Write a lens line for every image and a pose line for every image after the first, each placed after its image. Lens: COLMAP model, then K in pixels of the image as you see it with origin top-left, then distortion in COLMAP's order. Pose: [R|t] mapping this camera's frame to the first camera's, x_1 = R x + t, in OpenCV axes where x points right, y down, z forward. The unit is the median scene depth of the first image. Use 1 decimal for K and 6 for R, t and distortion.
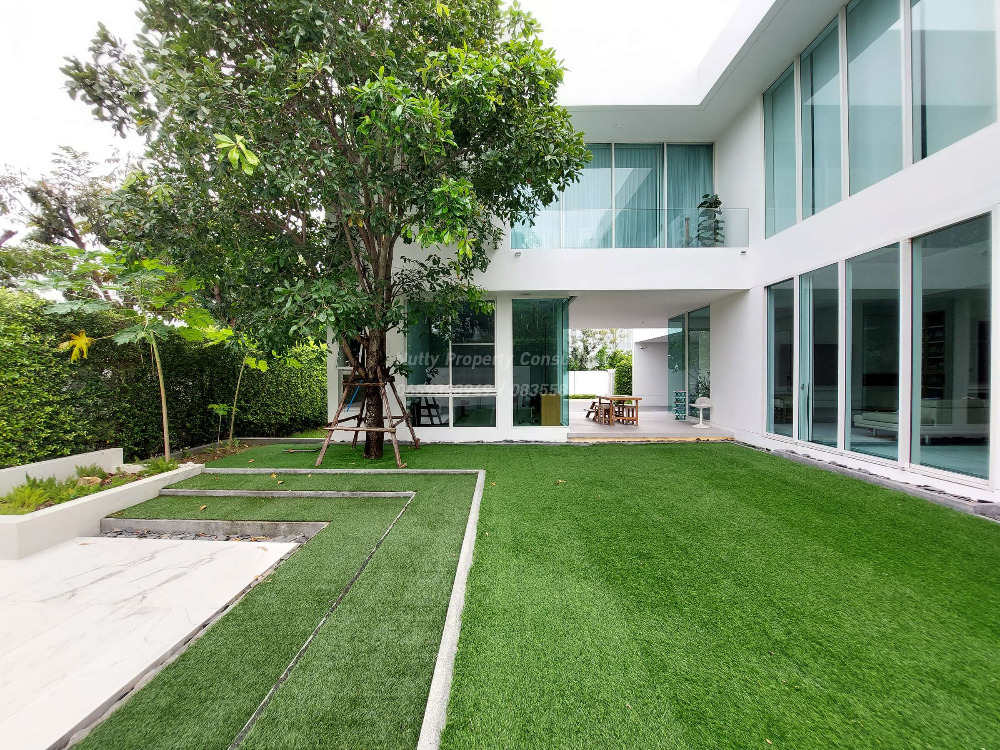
lens RADIAL K [[400.3, 0, 494.8], [0, 400.3, 376.3], [0, 0, 1]] dist [-0.019473, -0.000306]
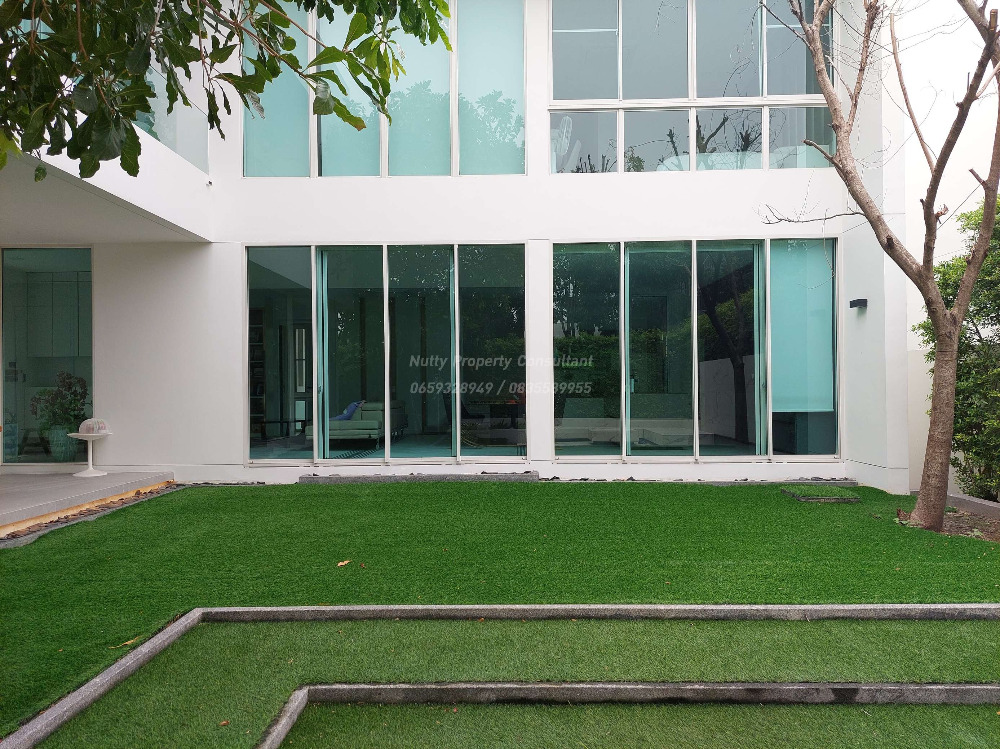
lens RADIAL K [[718.1, 0, 513.8], [0, 718.1, 378.2], [0, 0, 1]] dist [0.068480, -0.080887]
pose [[-0.006361, -0.012173, 0.999906, -0.576756], [0.014023, 0.999826, 0.012261, -0.008207], [-0.999881, 0.014099, -0.006190, 0.552142]]
